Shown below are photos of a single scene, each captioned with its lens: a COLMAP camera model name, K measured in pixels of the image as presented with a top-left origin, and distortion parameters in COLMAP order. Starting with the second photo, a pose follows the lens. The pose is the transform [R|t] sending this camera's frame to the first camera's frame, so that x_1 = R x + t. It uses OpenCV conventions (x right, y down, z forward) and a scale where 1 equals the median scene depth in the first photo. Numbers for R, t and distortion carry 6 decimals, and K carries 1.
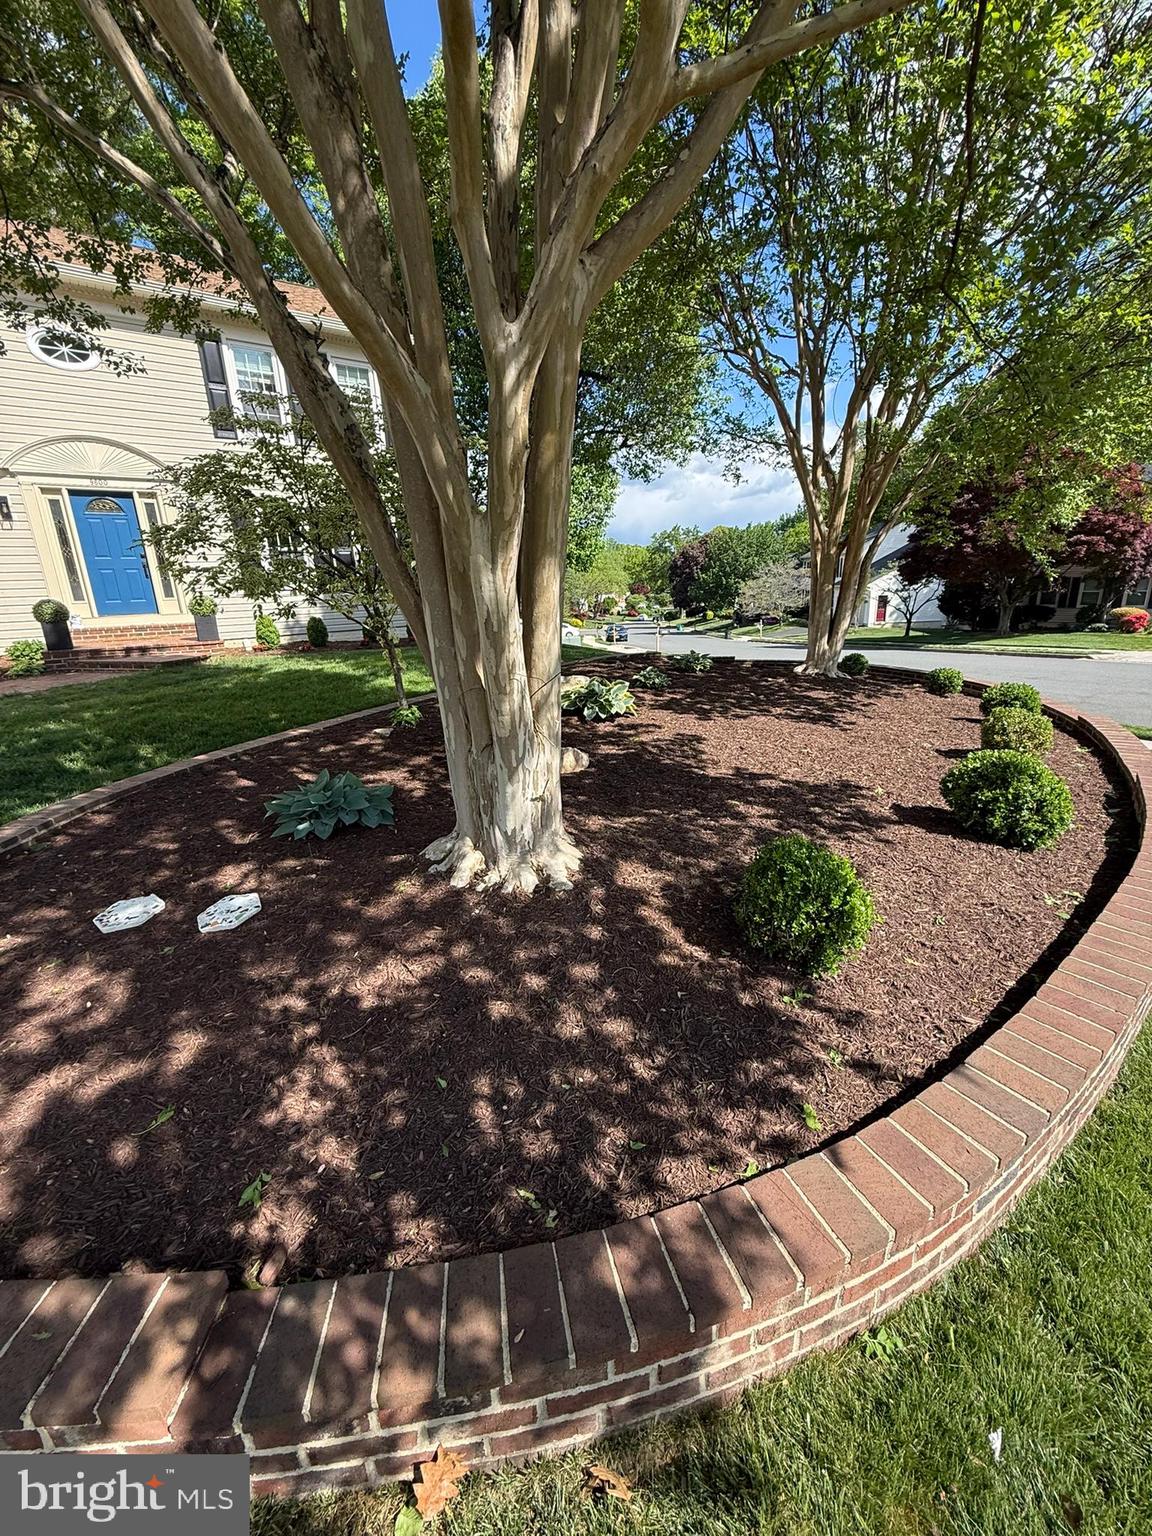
lens RADIAL K [[608.2, 0, 575.7], [0, 608.2, 764.8], [0, 0, 1]] dist [-0.001078, 0.000409]
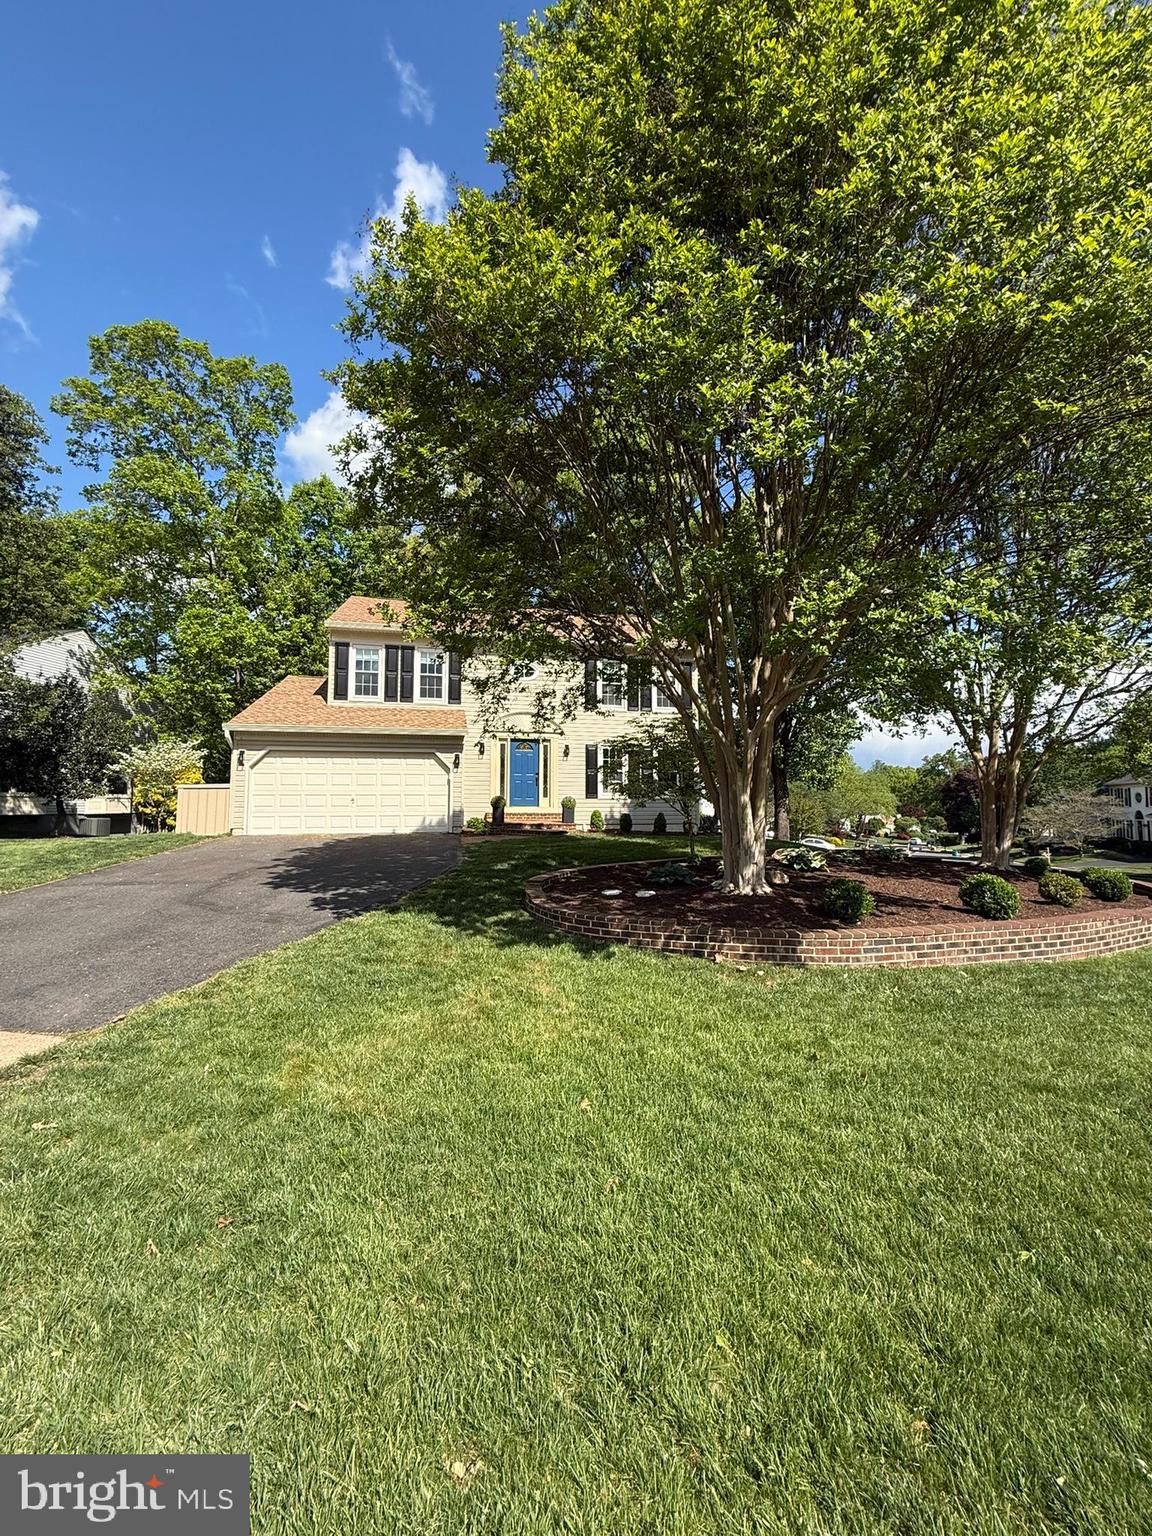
lens RADIAL K [[608.2, 0, 575.7], [0, 608.2, 764.8], [0, 0, 1]] dist [-0.001078, 0.000409]
pose [[0.916620, 0.013295, -0.399538, 0.068632], [-0.147889, 0.939817, -0.308014, 0.142222], [0.371398, 0.341419, 0.863422, -0.440284]]
